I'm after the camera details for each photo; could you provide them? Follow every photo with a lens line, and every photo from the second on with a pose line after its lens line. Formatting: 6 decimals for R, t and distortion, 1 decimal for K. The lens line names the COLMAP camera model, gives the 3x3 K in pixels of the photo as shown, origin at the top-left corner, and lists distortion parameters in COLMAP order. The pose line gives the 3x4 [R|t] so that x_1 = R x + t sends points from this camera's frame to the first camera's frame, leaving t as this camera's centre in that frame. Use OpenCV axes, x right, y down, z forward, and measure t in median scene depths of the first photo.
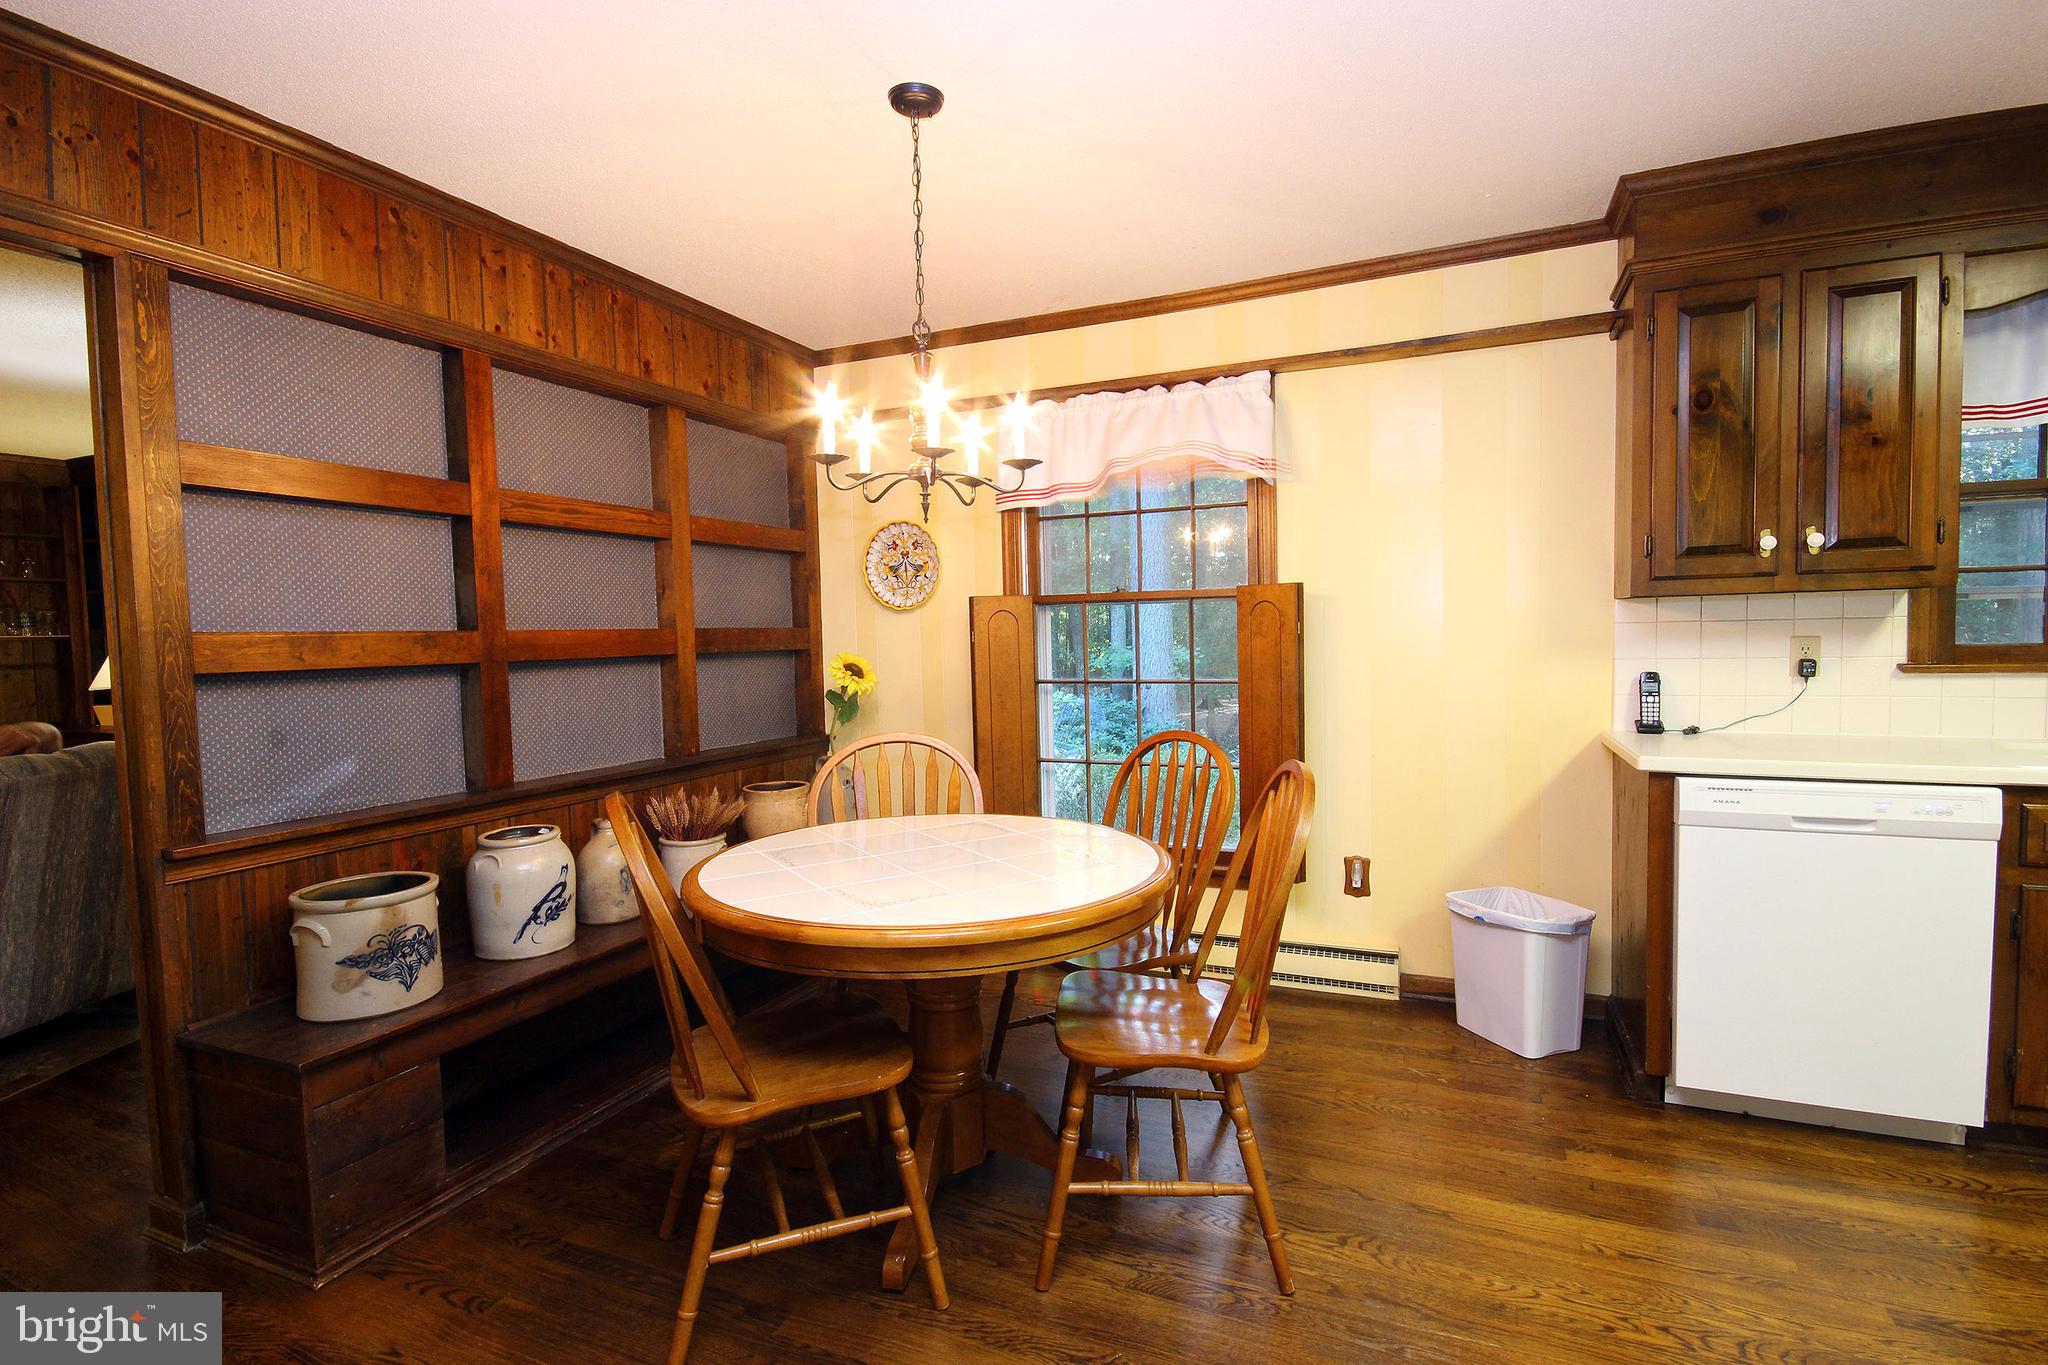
lens RADIAL K [[961.3, 0, 1013.1], [0, 961.3, 685.6], [0, 0, 1]] dist [0.024996, -0.024965]
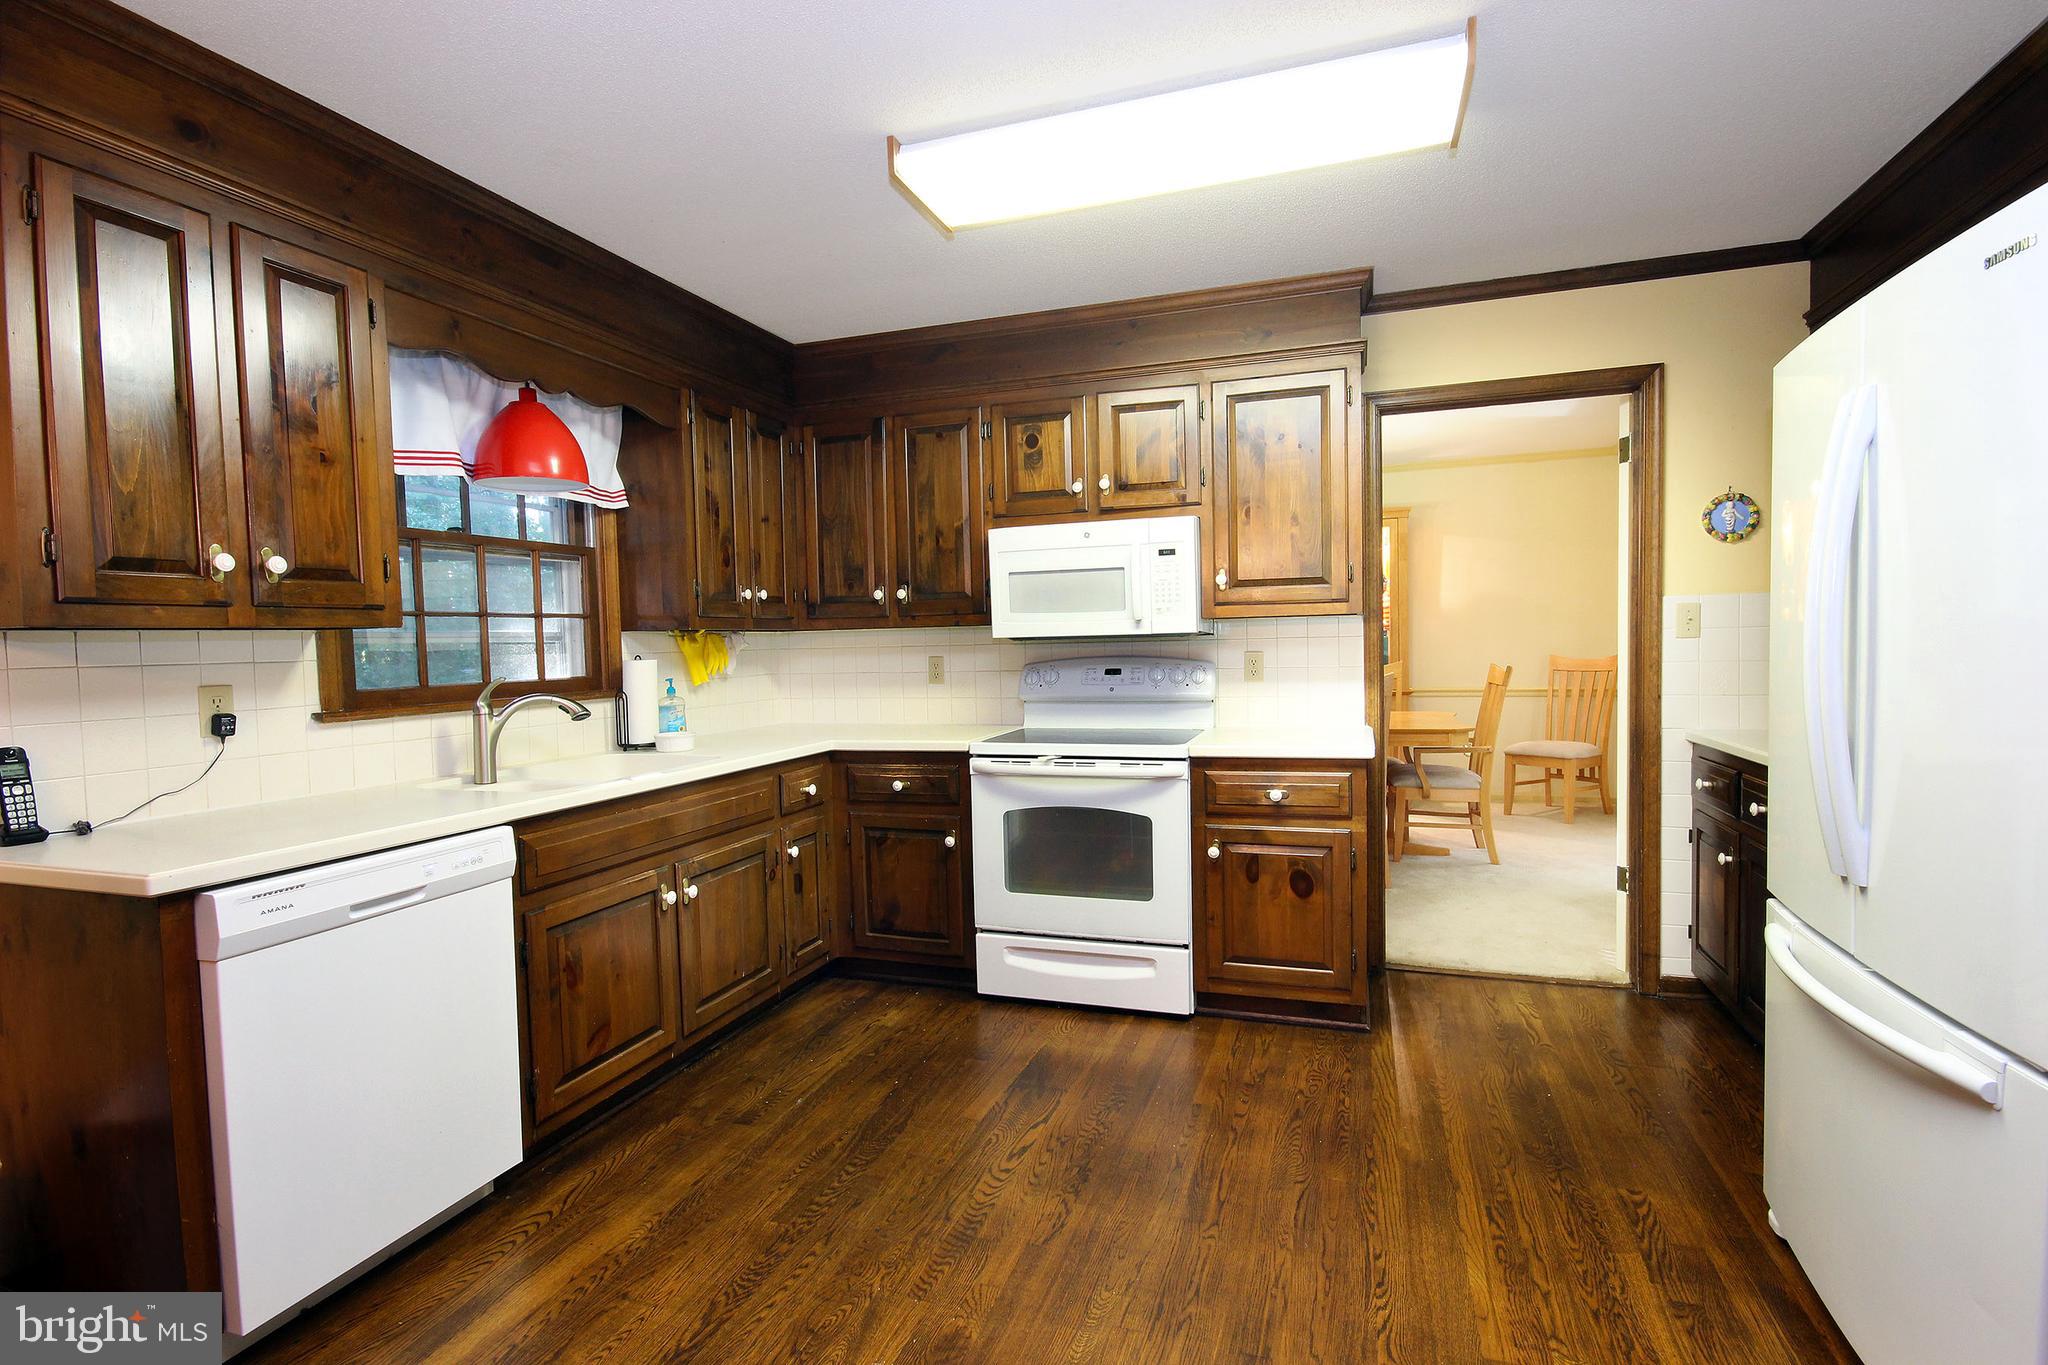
lens RADIAL K [[961.3, 0, 1013.1], [0, 961.3, 685.6], [0, 0, 1]] dist [0.024996, -0.024965]
pose [[-0.116284, -0.017755, 0.993057, -0.045817], [0.079543, 0.996462, 0.027130, -0.021944], [-0.990026, 0.082146, -0.114460, 0.477736]]
